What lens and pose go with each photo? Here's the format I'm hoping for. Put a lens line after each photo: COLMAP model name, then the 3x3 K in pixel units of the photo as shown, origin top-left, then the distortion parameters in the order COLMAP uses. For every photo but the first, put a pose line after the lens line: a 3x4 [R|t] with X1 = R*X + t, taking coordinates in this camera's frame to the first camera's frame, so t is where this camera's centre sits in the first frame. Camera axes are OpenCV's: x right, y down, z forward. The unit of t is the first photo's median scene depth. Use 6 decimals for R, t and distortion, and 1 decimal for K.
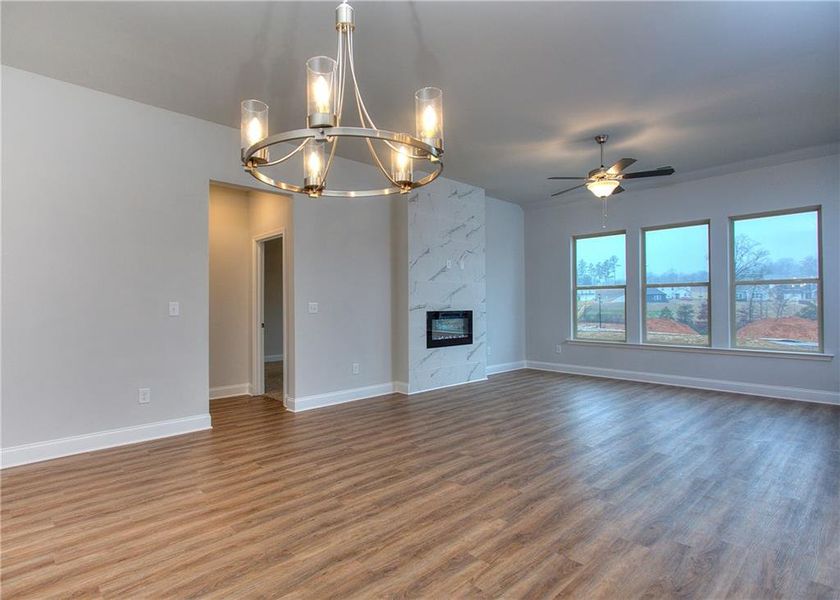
lens RADIAL K [[434.5, 0, 389.1], [0, 434.5, 305.1], [0, 0, 1]] dist [0.005947, 0.002241]
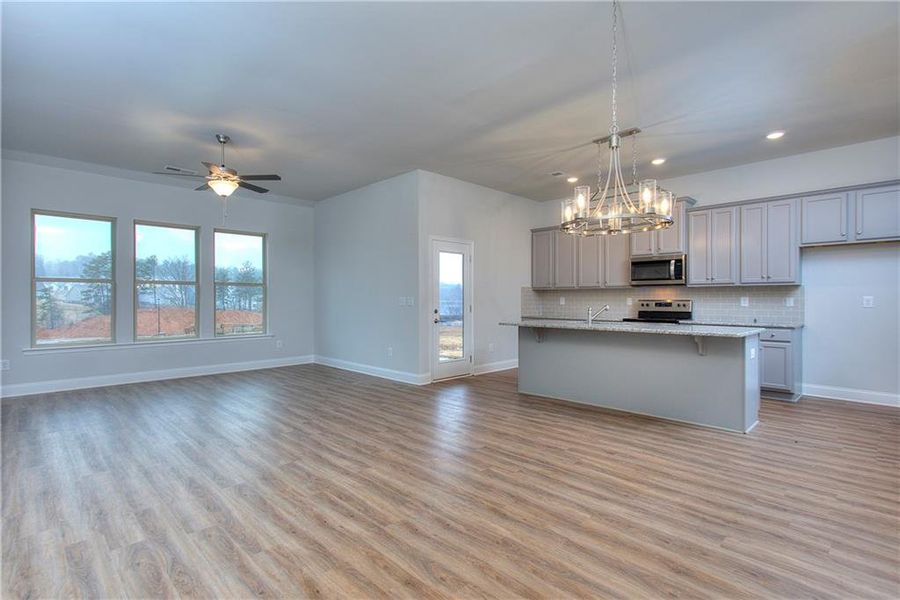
lens RADIAL K [[433.7, 0, 442.1], [0, 433.7, 299.3], [0, 0, 1]] dist [0.007813, 0.002693]
pose [[-0.037134, 0.006992, 0.999286, -0.489544], [0.001216, 0.999975, -0.006952, 0.003172], [-0.999310, 0.000957, -0.037141, 0.459679]]
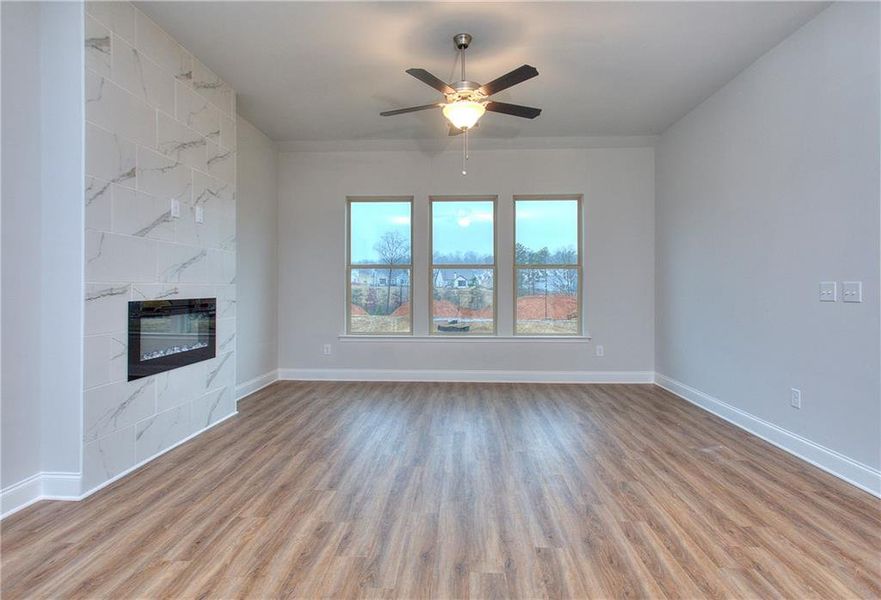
lens RADIAL K [[453.9, 0, 440.3], [0, 453.9, 287.4], [0, 0, 1]] dist [0.009157, 0.000921]
pose [[0.705452, 0.005242, 0.708738, -0.026242], [-0.003383, 0.999986, -0.004029, 0.000137], [-0.708749, 0.000444, 0.705460, 0.467206]]
